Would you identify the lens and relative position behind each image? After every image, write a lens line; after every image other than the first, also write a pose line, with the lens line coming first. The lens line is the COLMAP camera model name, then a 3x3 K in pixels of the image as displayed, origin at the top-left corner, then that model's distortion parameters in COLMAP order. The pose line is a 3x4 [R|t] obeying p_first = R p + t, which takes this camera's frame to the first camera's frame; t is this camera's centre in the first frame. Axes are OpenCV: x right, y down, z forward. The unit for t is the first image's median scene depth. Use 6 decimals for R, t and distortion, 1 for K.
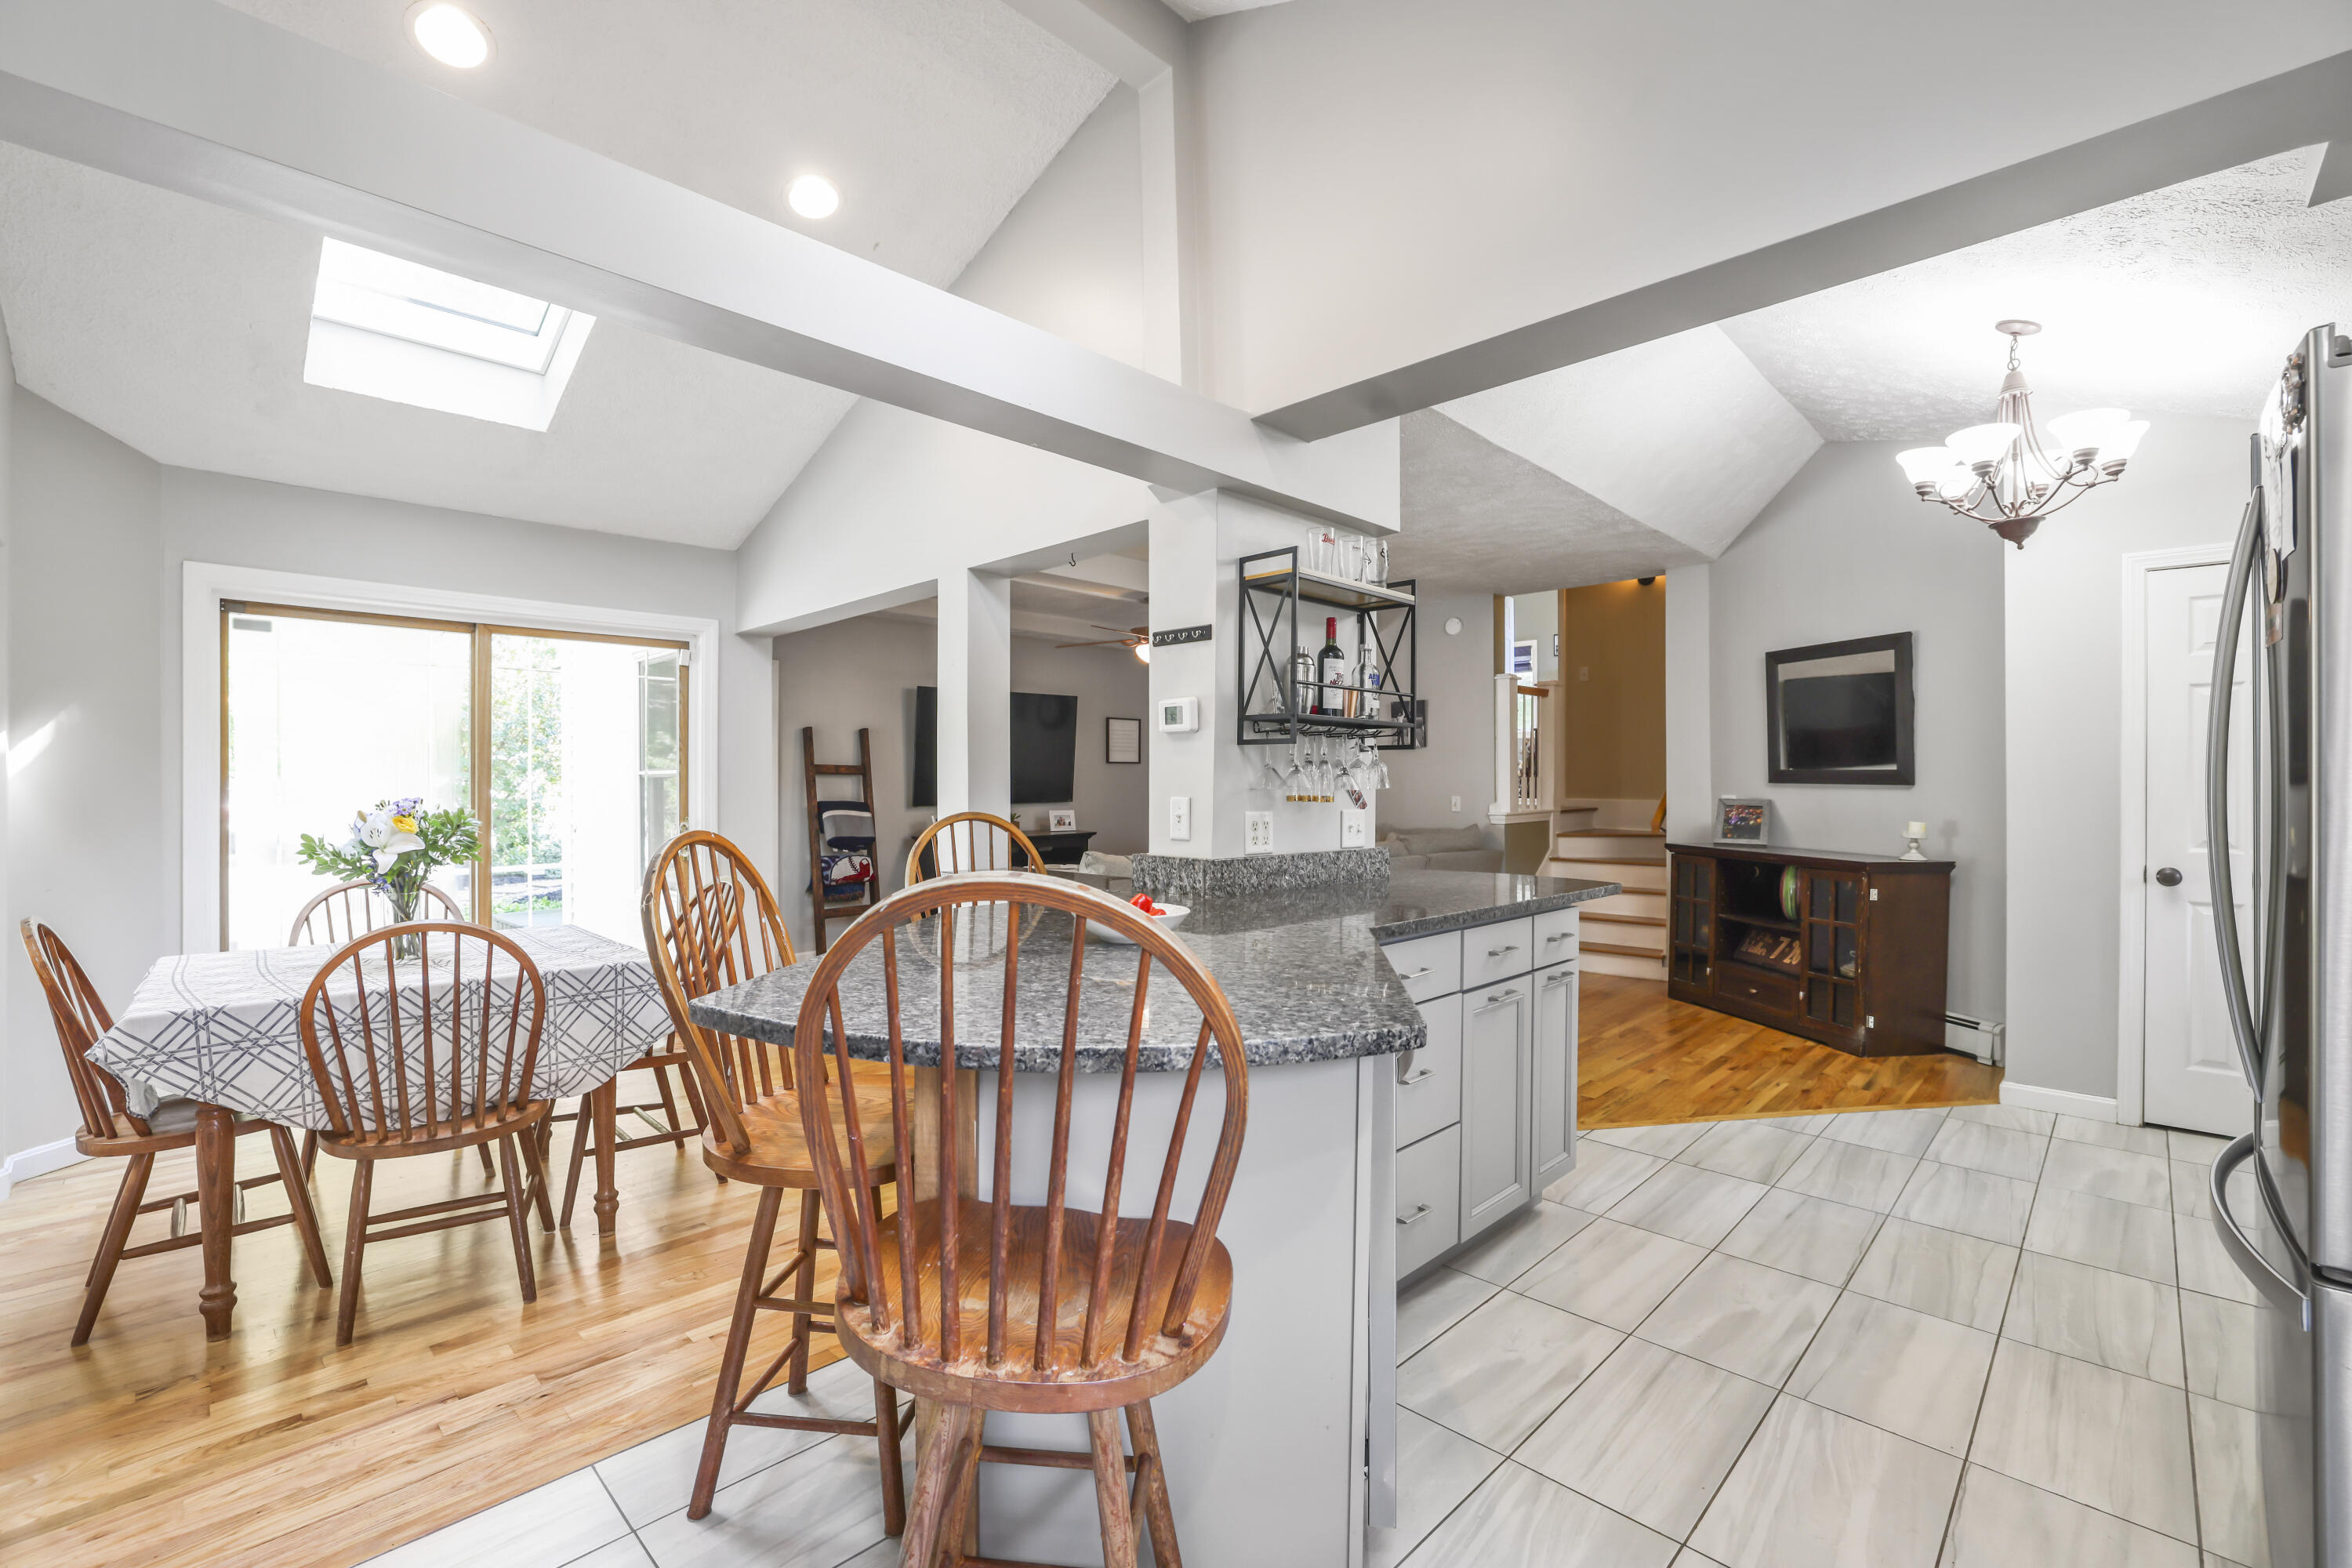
lens RADIAL K [[995.7, 0, 1175.1], [0, 995.7, 787.8], [0, 0, 1]] dist [-0.000600, 0.000003]
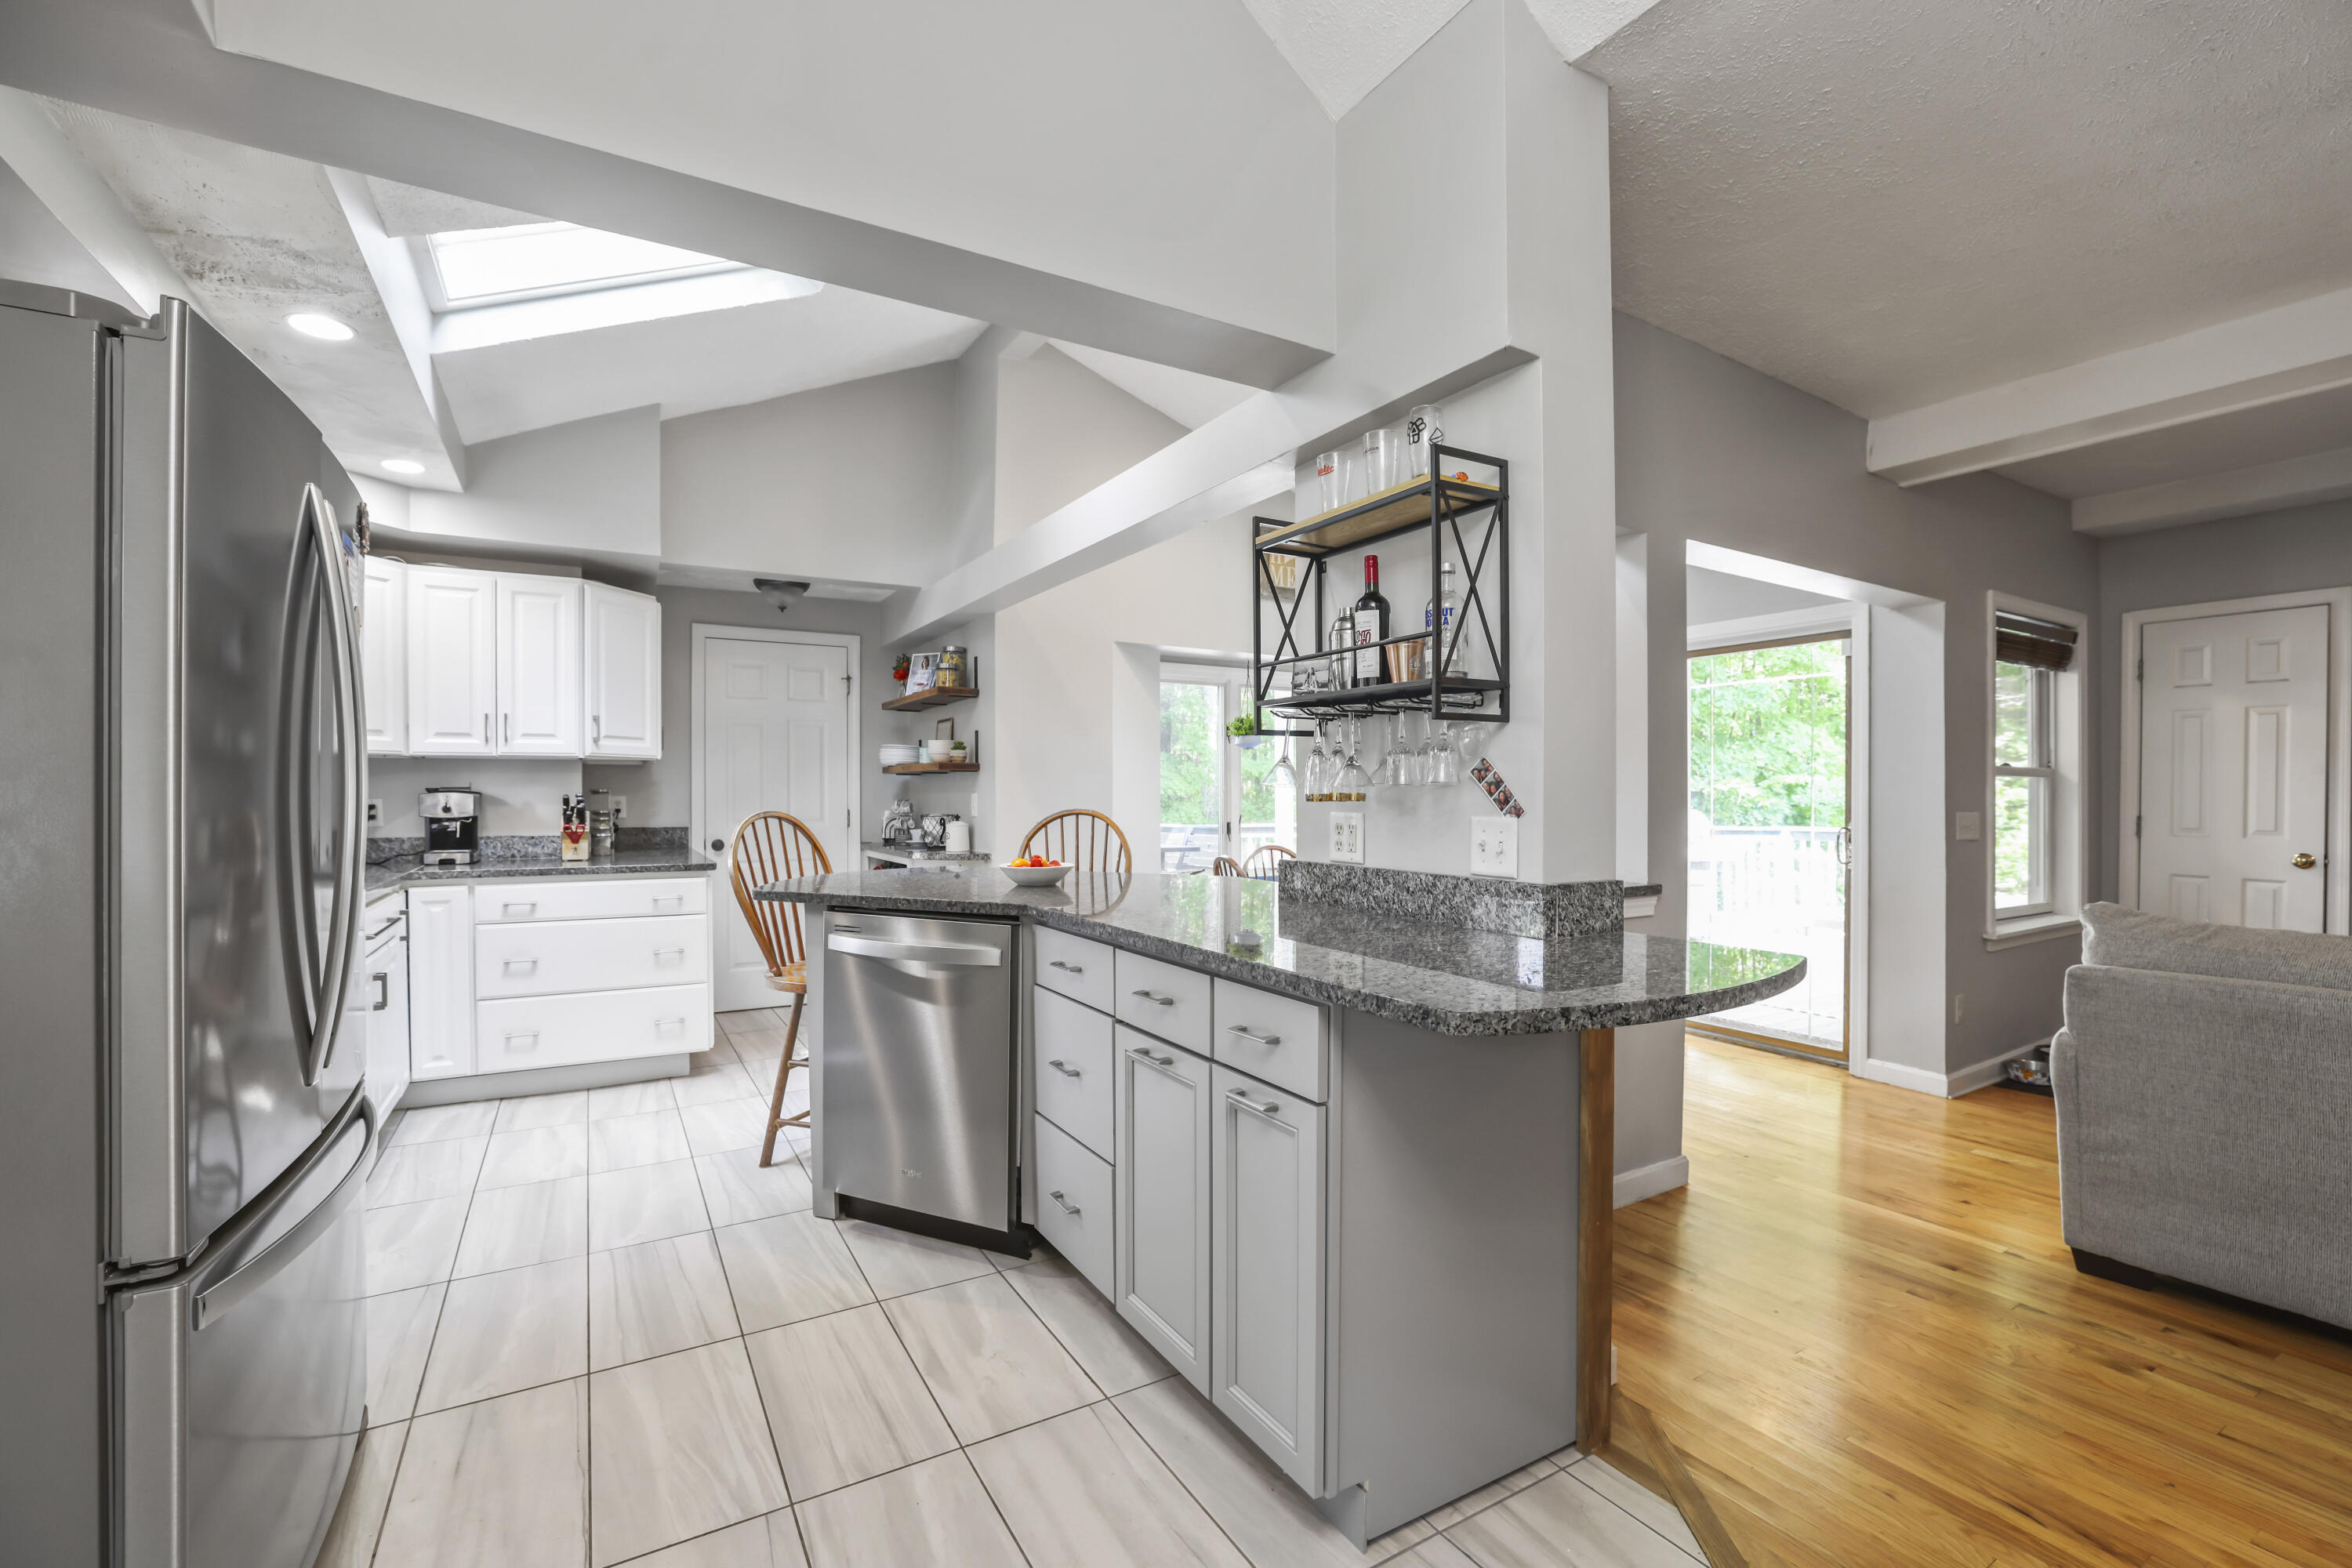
lens RADIAL K [[995.7, 0, 1173.6], [0, 995.7, 789.4], [0, 0, 1]] dist [-0.000600, 0.000003]
pose [[-0.249749, 0.007442, -0.968282, 0.949066], [0.010592, 0.999932, 0.004953, -0.001194], [0.968253, -0.009019, -0.249811, 1.082440]]
